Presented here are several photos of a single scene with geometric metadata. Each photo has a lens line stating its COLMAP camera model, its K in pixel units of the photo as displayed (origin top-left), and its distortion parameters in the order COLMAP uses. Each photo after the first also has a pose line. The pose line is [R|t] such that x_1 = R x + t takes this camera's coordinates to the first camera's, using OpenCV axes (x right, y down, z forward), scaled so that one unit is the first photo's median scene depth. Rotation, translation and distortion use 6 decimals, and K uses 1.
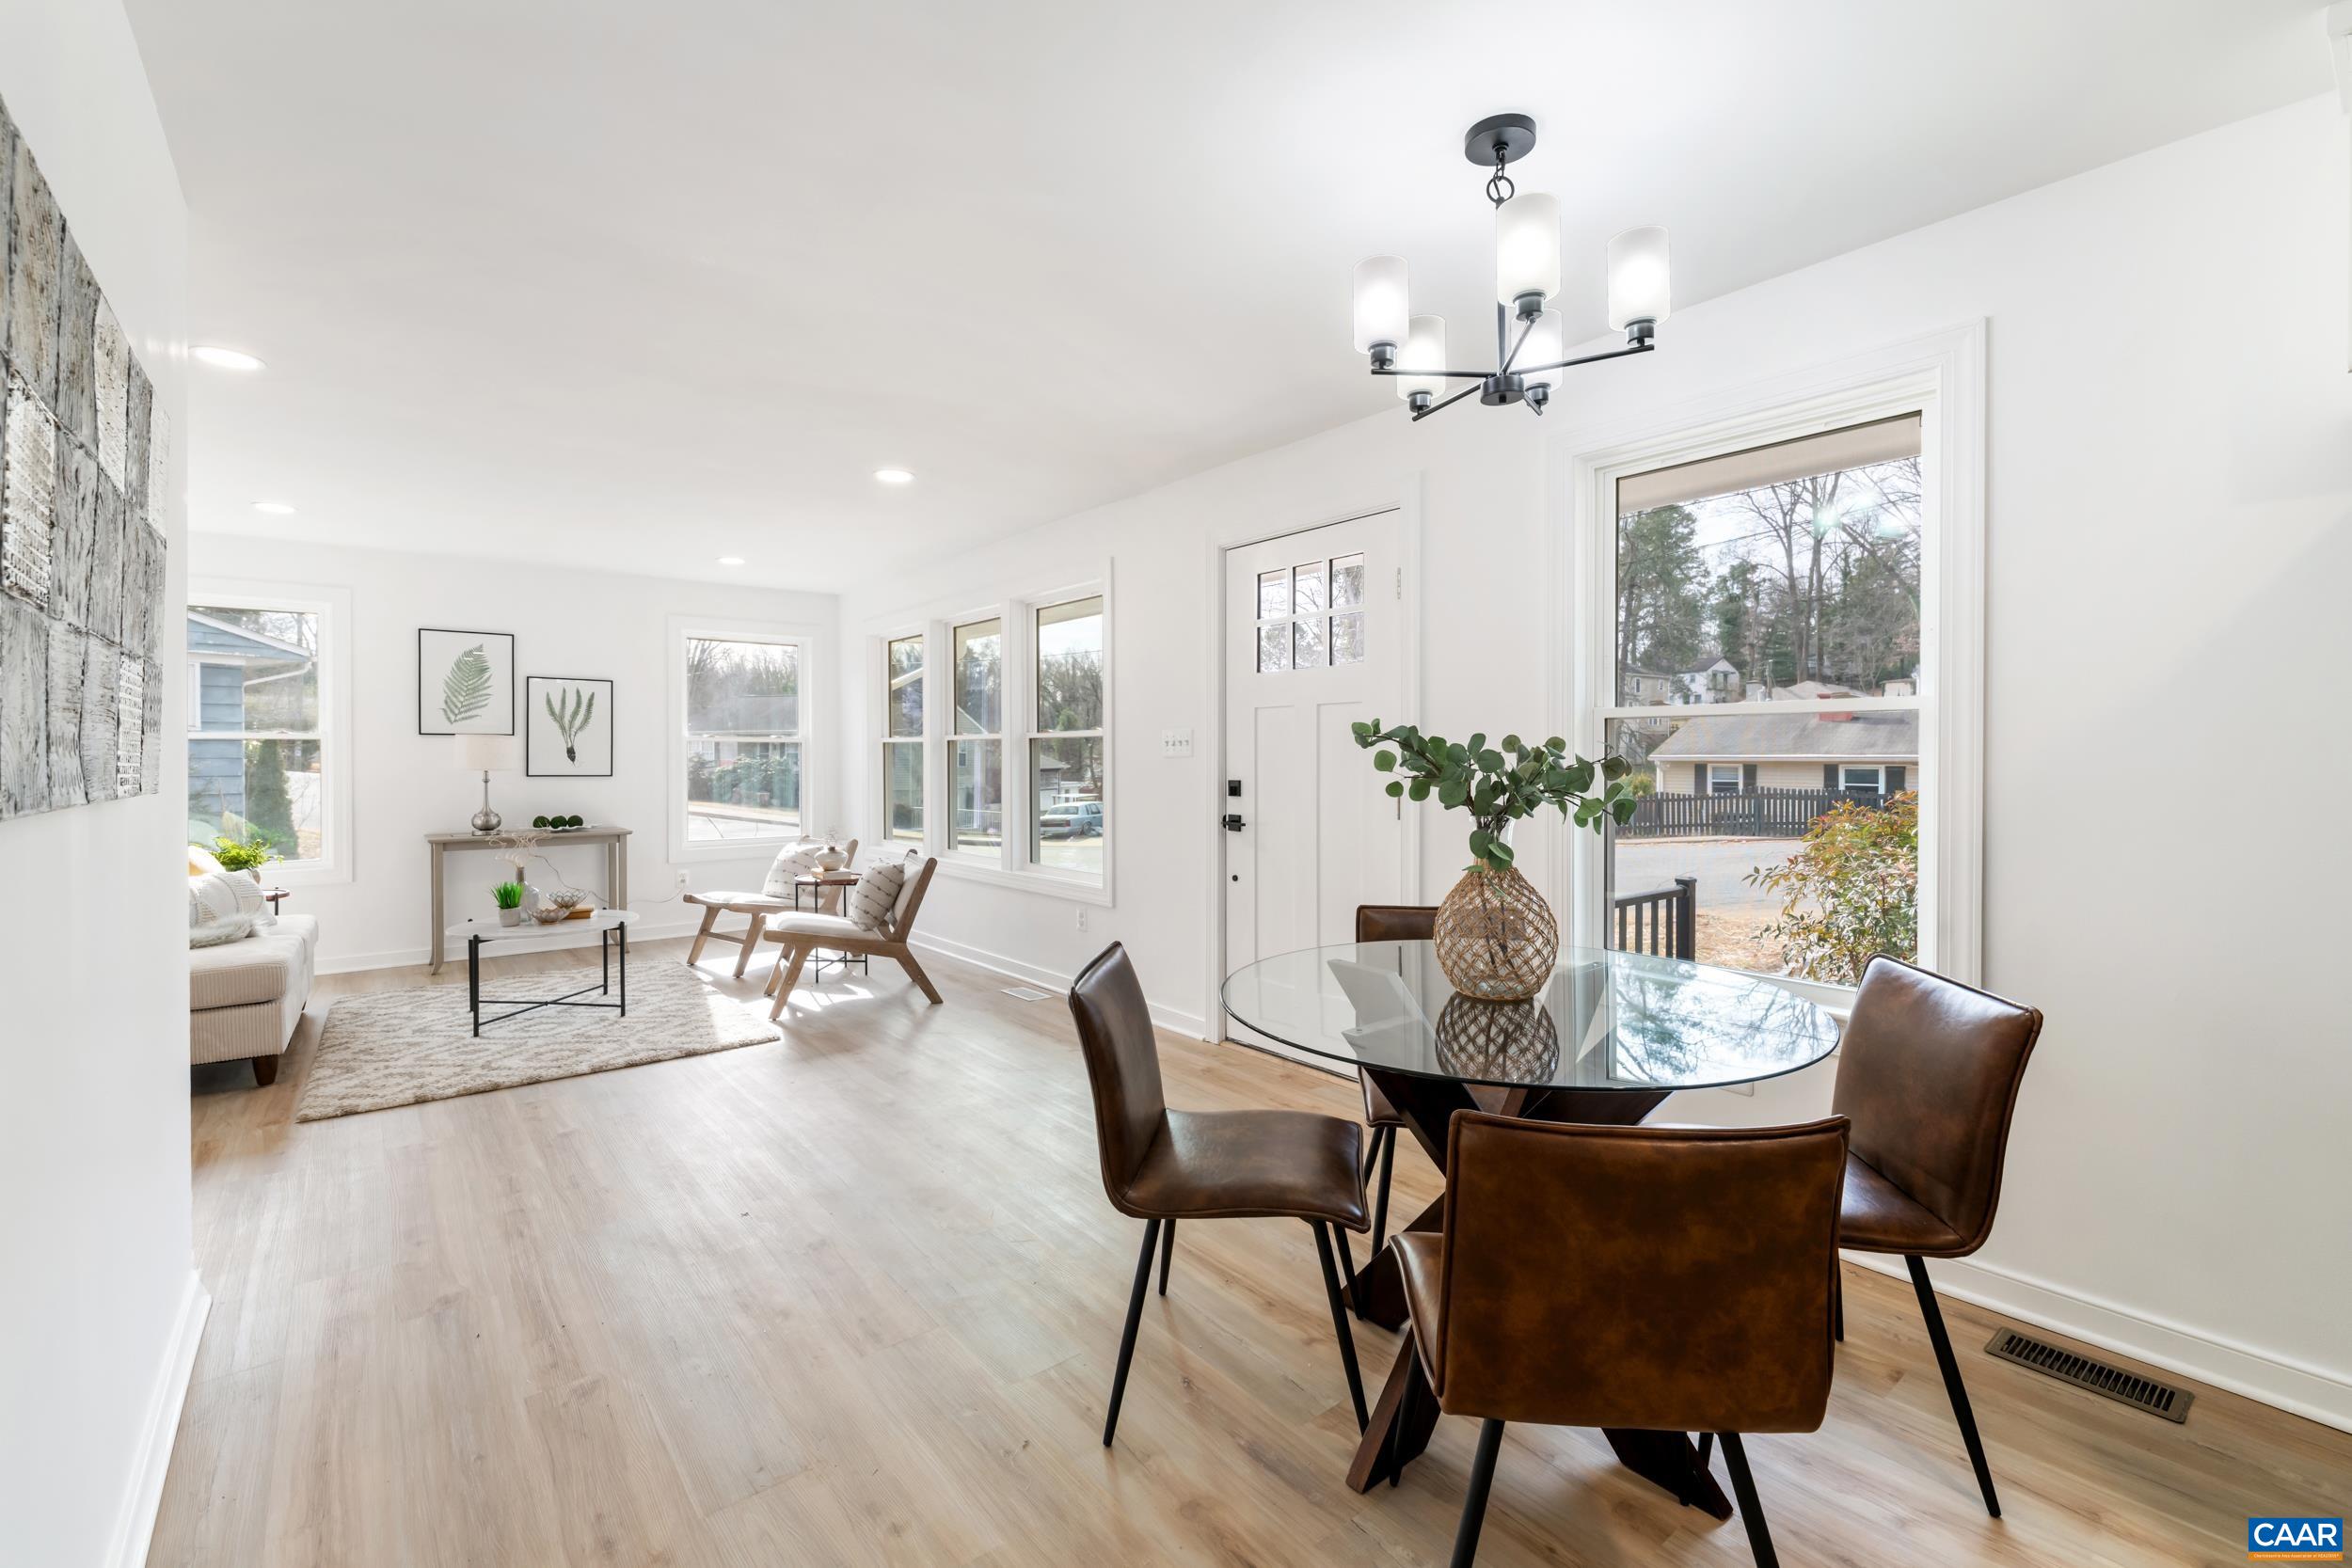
lens RADIAL K [[1012.3, 0, 1162.3], [0, 1012.3, 765.3], [0, 0, 1]] dist [0.009719, -0.007457]
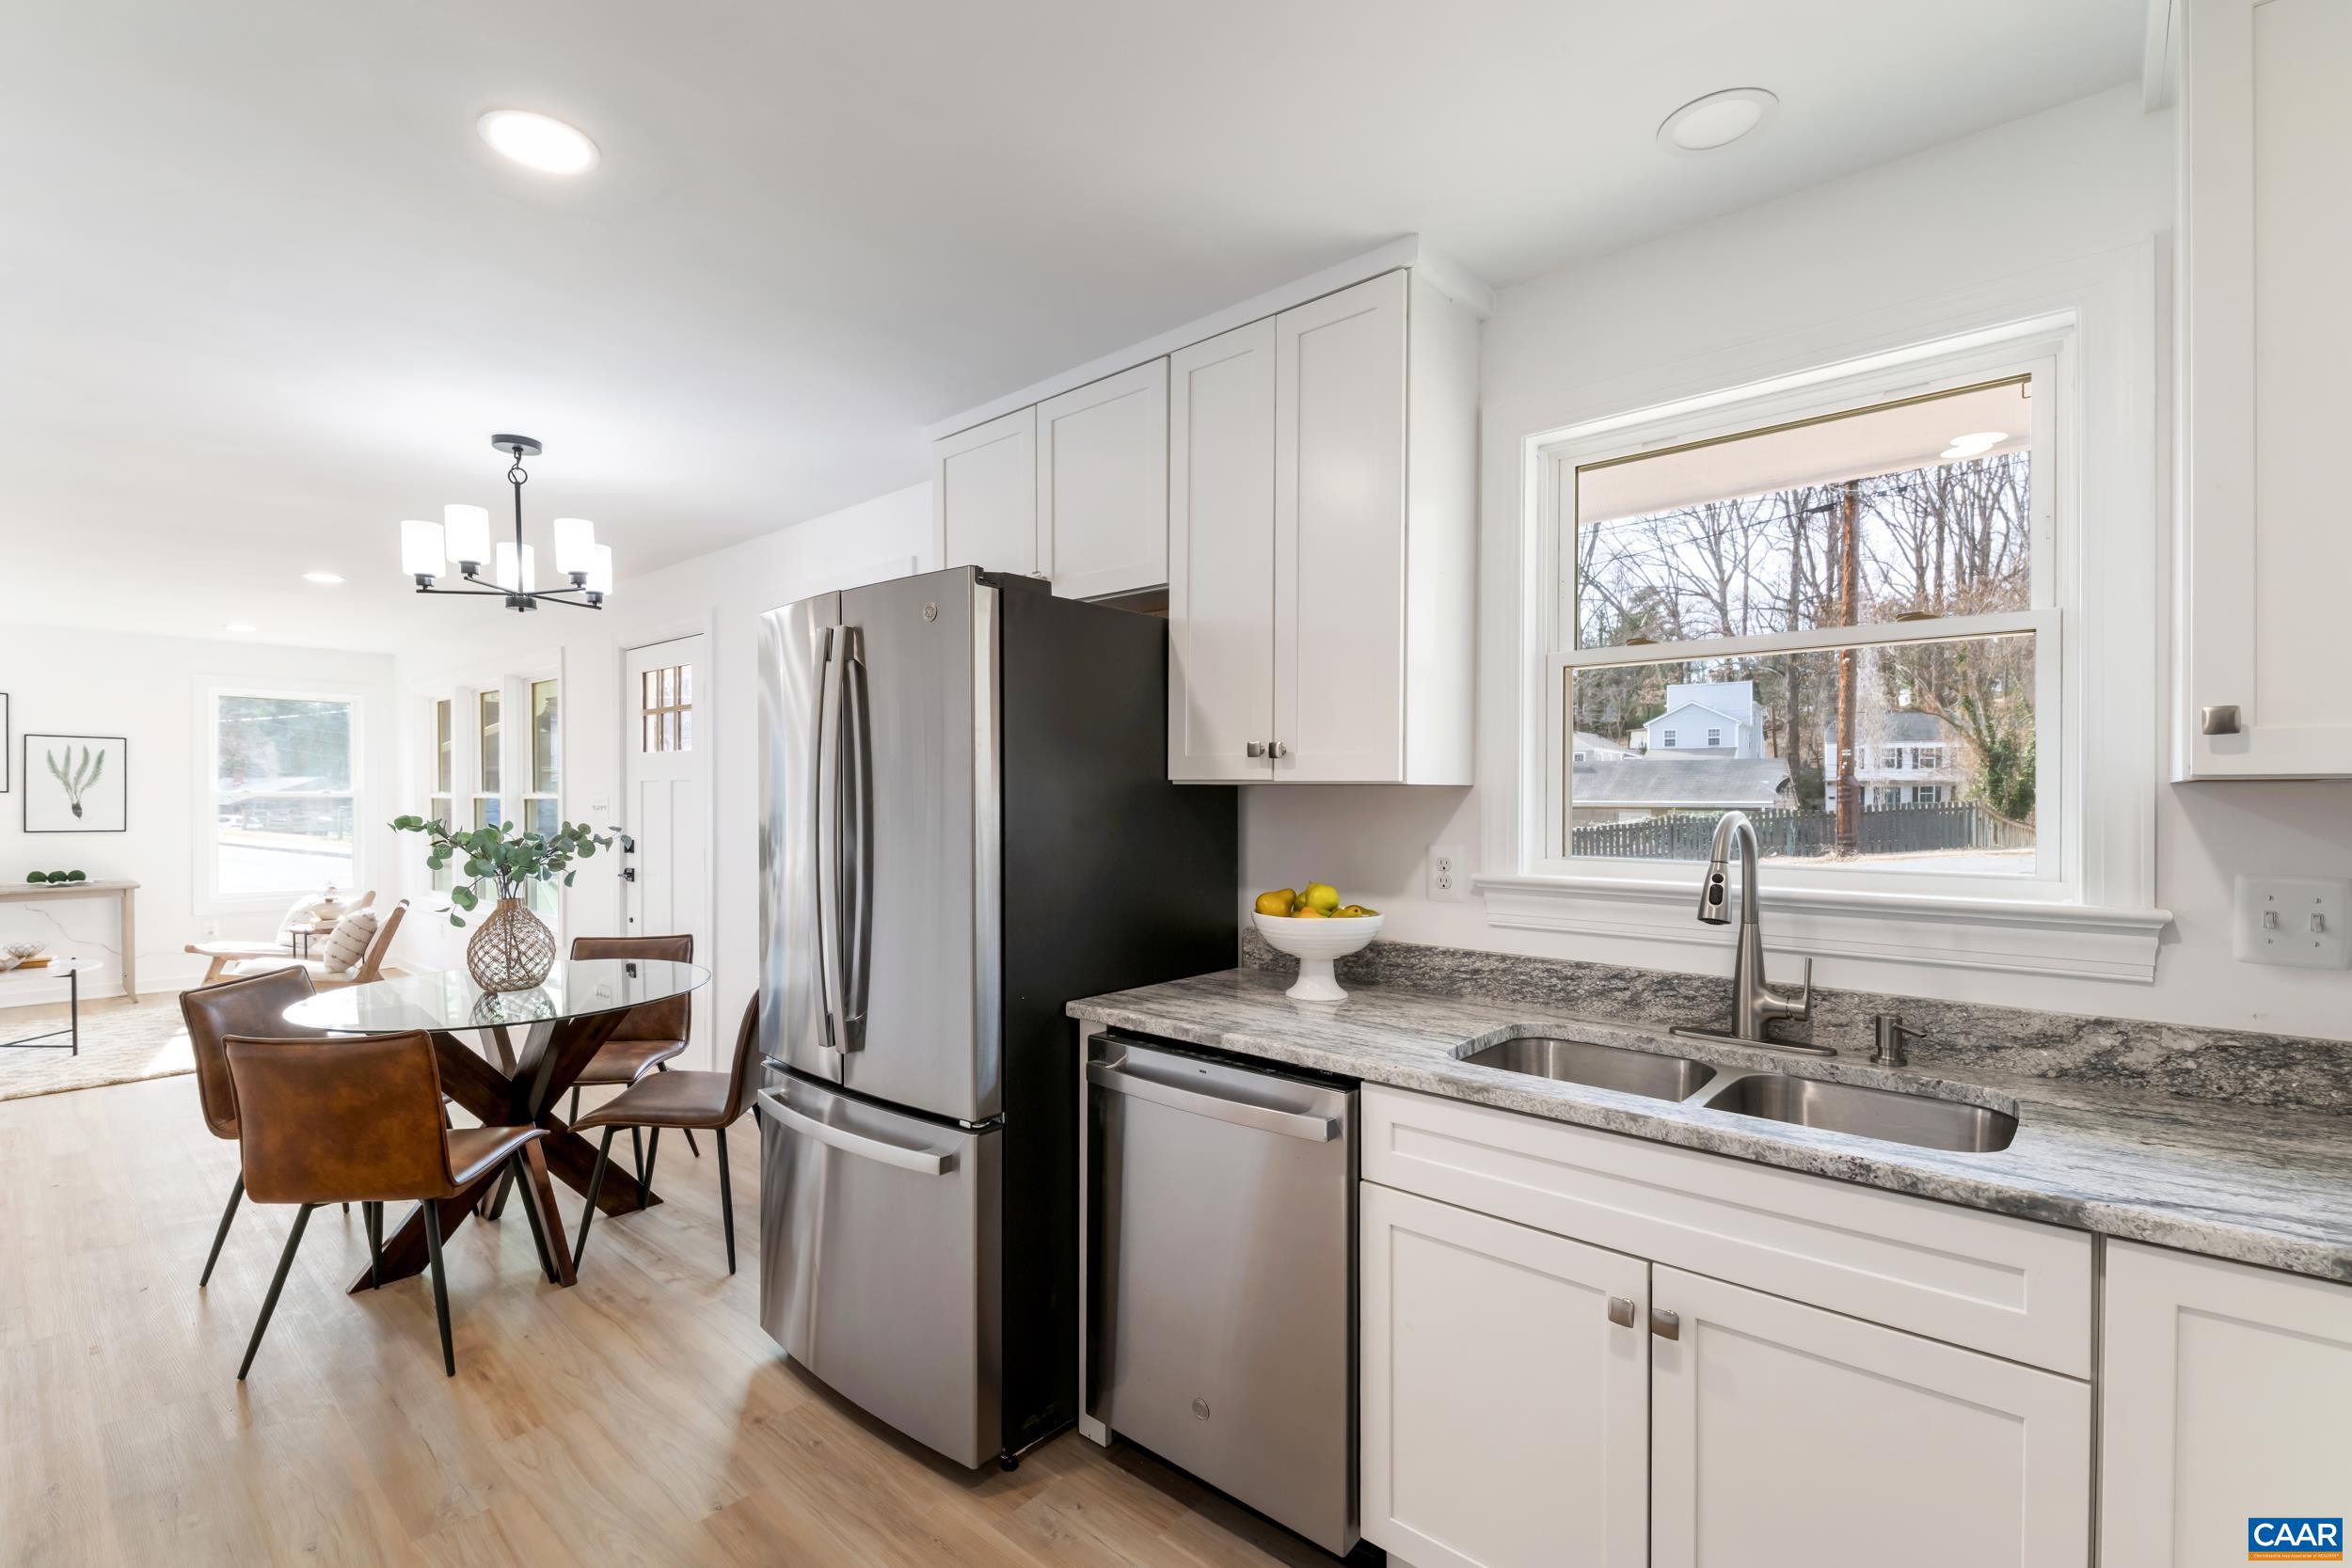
lens RADIAL K [[1057.2, 0, 1167.0], [0, 1057.2, 805.8], [0, 0, 1]] dist [0.003318, -0.006548]
pose [[0.984602, 0.001715, 0.174805, 0.335039], [-0.001845, 0.999998, 0.000585, -0.019372], [-0.174804, -0.000898, 0.984603, -0.251796]]
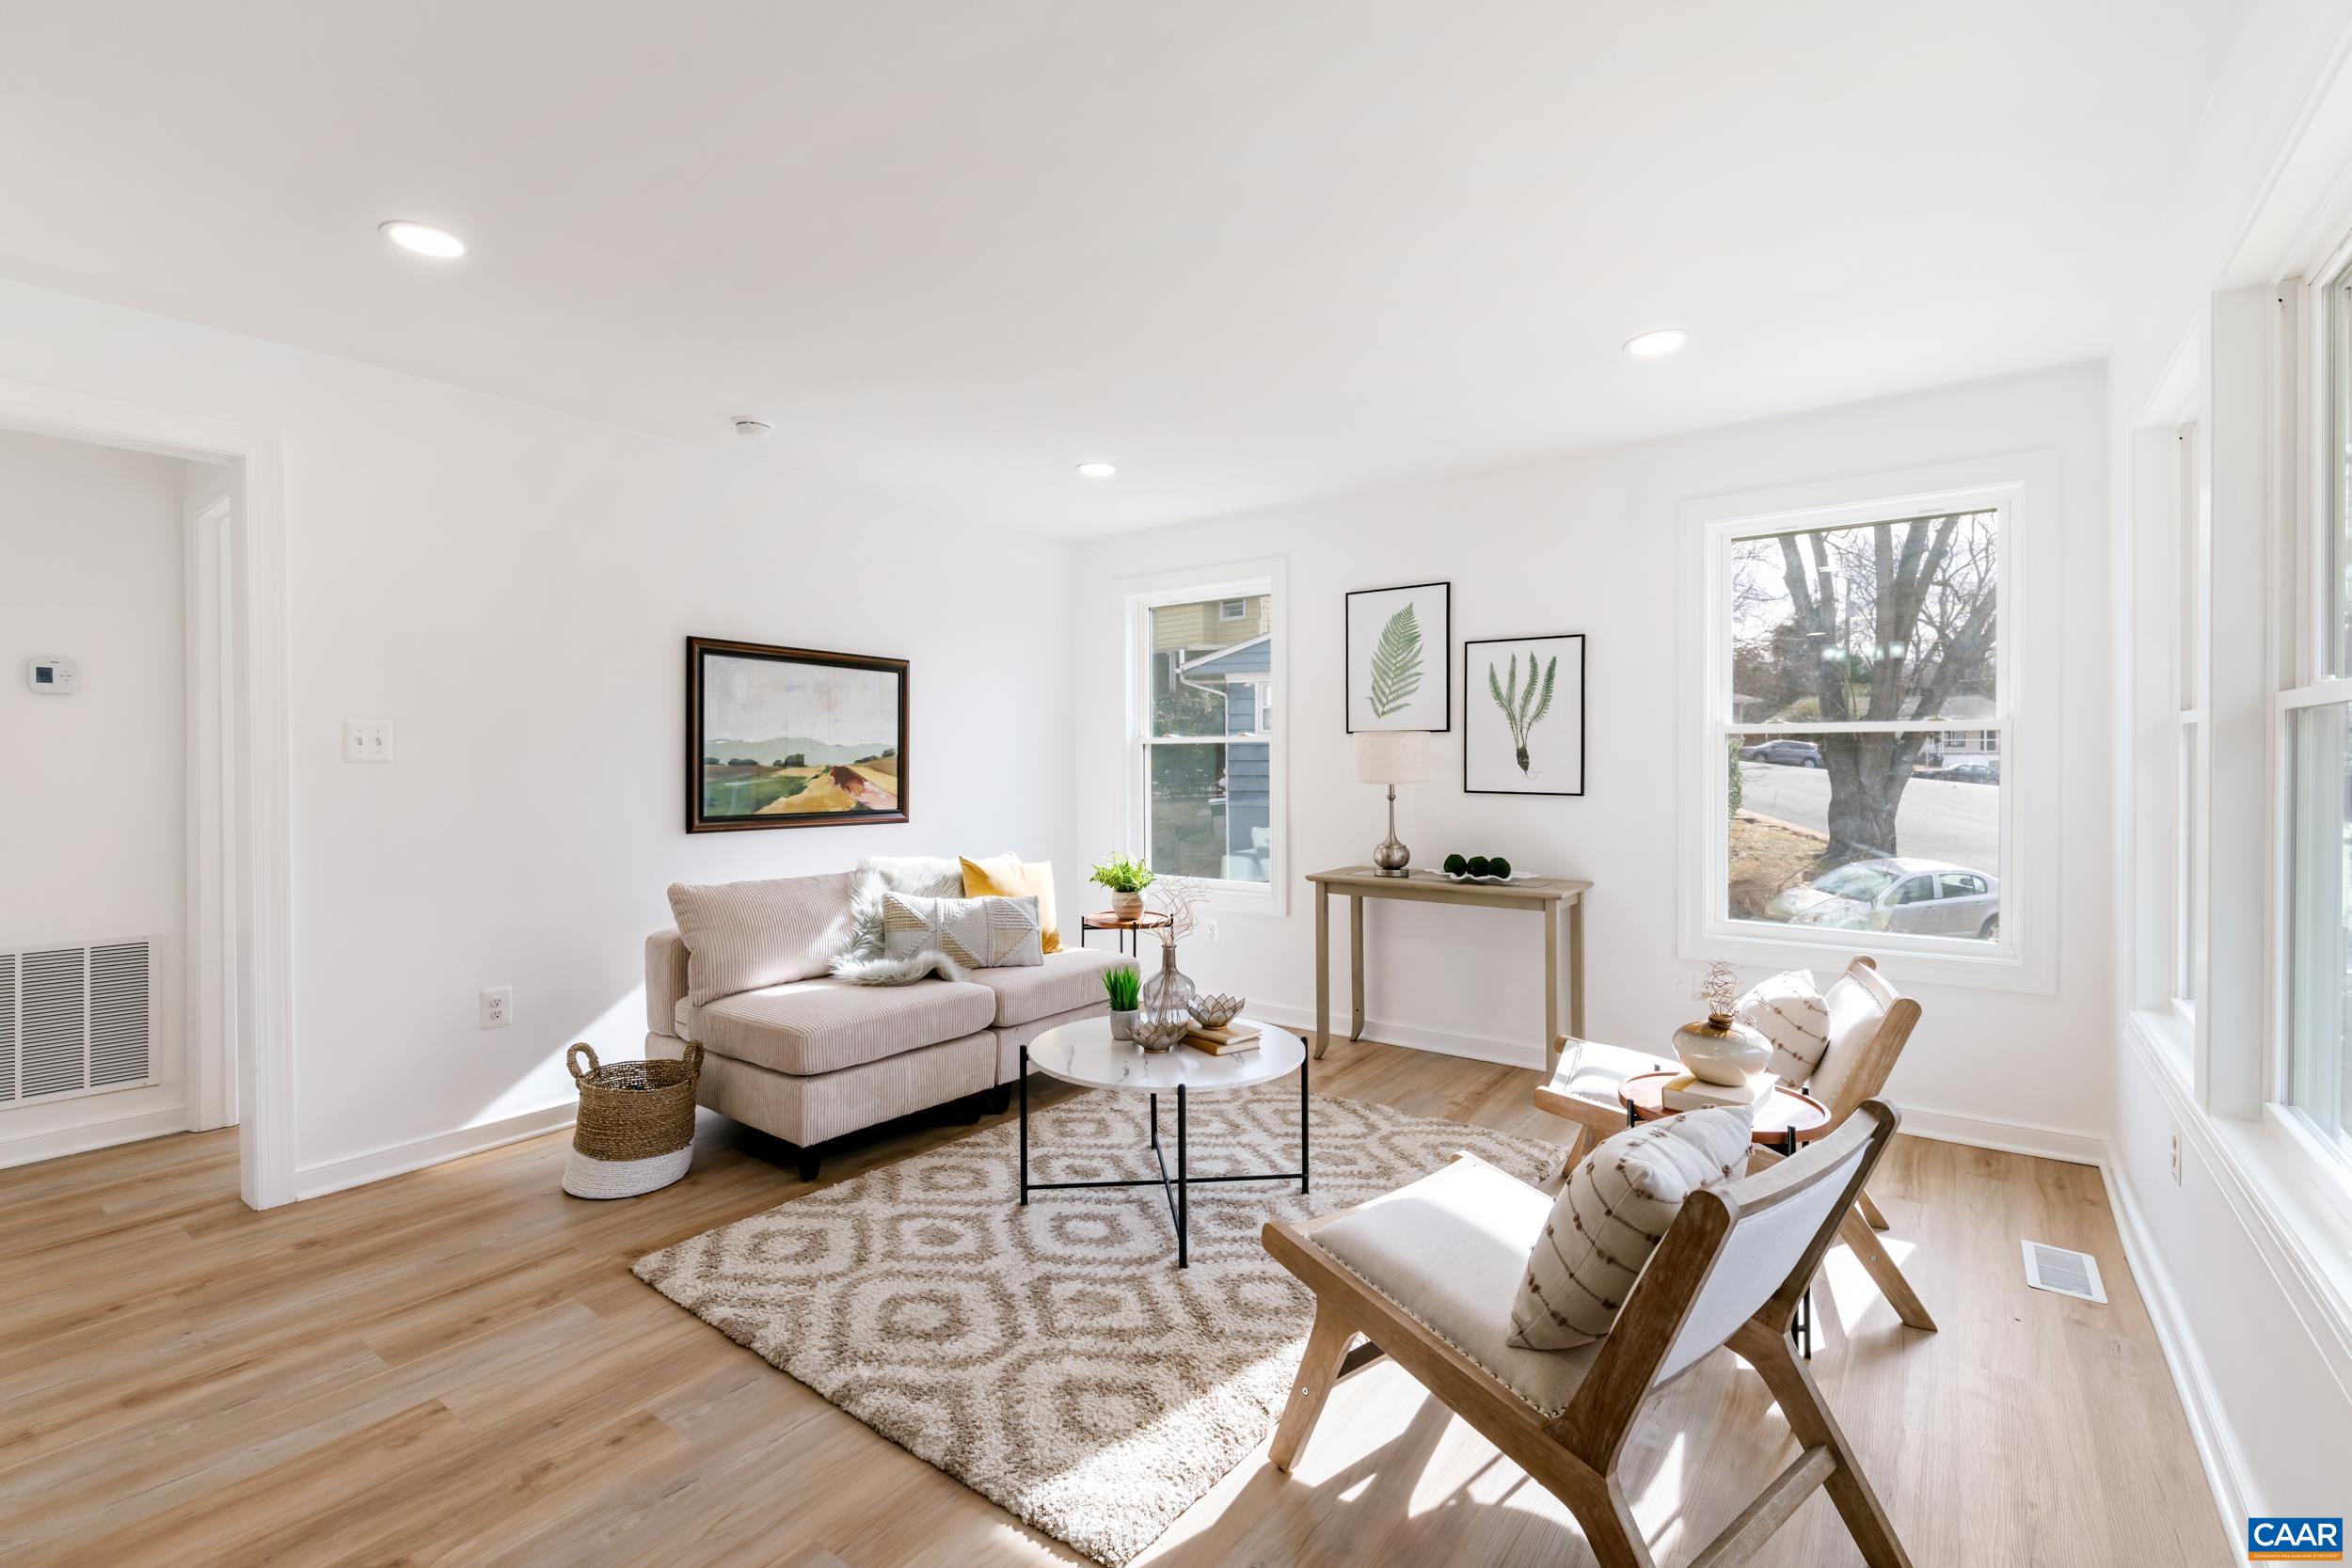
lens RADIAL K [[1049.9, 0, 1168.8], [0, 1049.9, 763.8], [0, 0, 1]] dist [0.016886, 0.000124]
pose [[0.252702, 0.004025, -0.967536, -0.009436], [-0.005394, 0.999982, 0.002751, -0.009162], [0.967529, 0.004524, 0.252719, 0.670968]]
